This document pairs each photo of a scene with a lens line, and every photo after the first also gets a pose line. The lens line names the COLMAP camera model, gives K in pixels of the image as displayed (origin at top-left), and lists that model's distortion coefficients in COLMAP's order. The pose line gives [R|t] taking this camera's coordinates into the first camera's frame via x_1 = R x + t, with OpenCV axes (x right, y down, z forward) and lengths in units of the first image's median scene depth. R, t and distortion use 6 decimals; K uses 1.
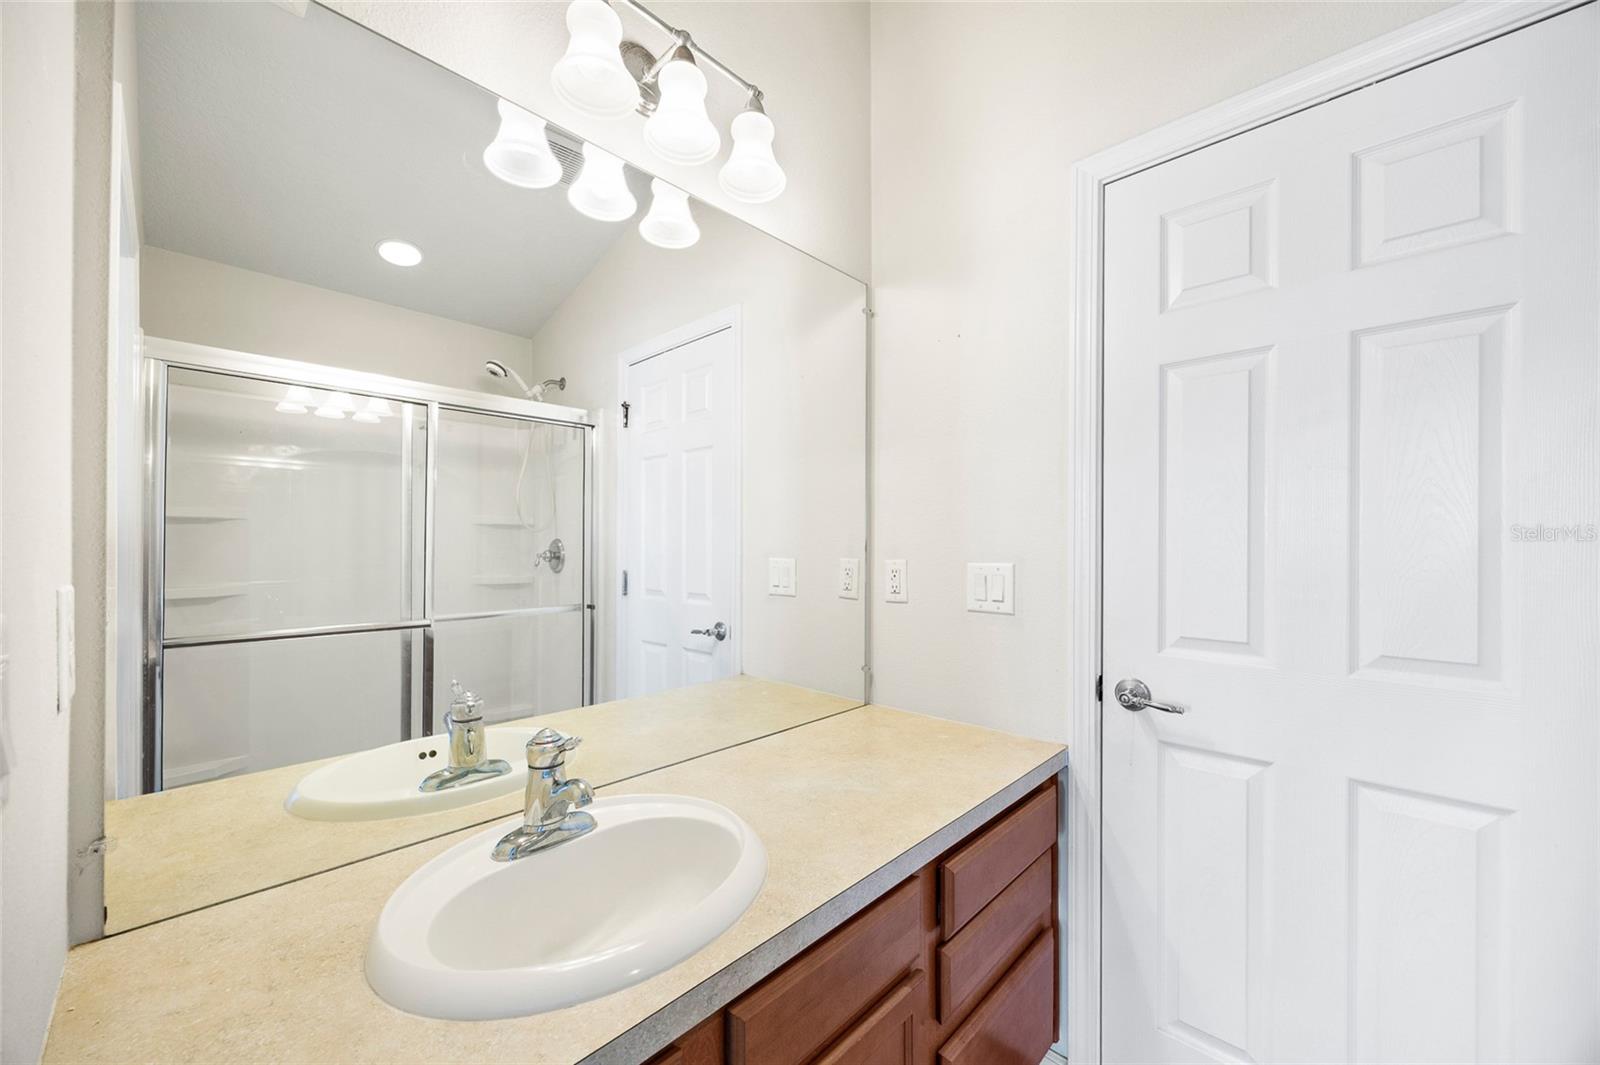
lens RADIAL K [[605.8, 0, 801.5], [0, 605.8, 540.6], [0, 0, 1]] dist [-0.003282, -0.000259]
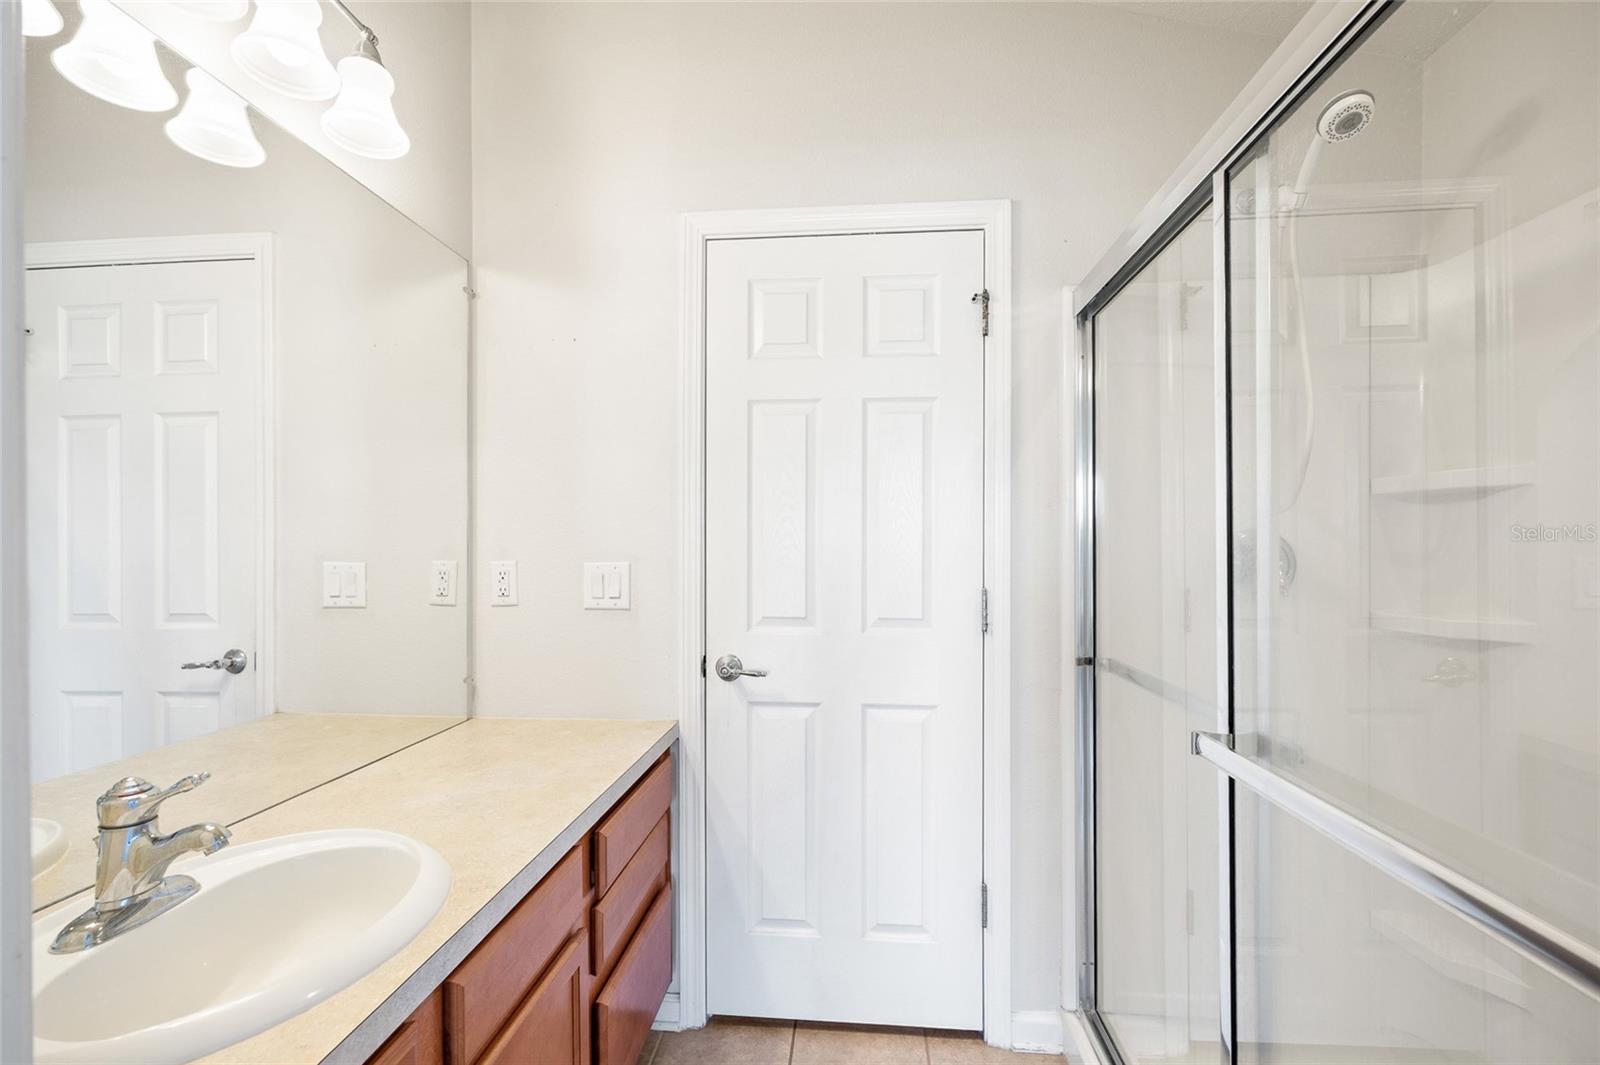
lens RADIAL K [[700.3, 0, 800.0], [0, 700.3, 532.5], [0, 0, 1]] dist [-0.014144, 0.000392]
pose [[0.781579, 0.008255, 0.623751, -0.211933], [-0.001093, 0.999929, -0.011865, -0.000528], [-0.623805, 0.008591, 0.781533, -0.182930]]
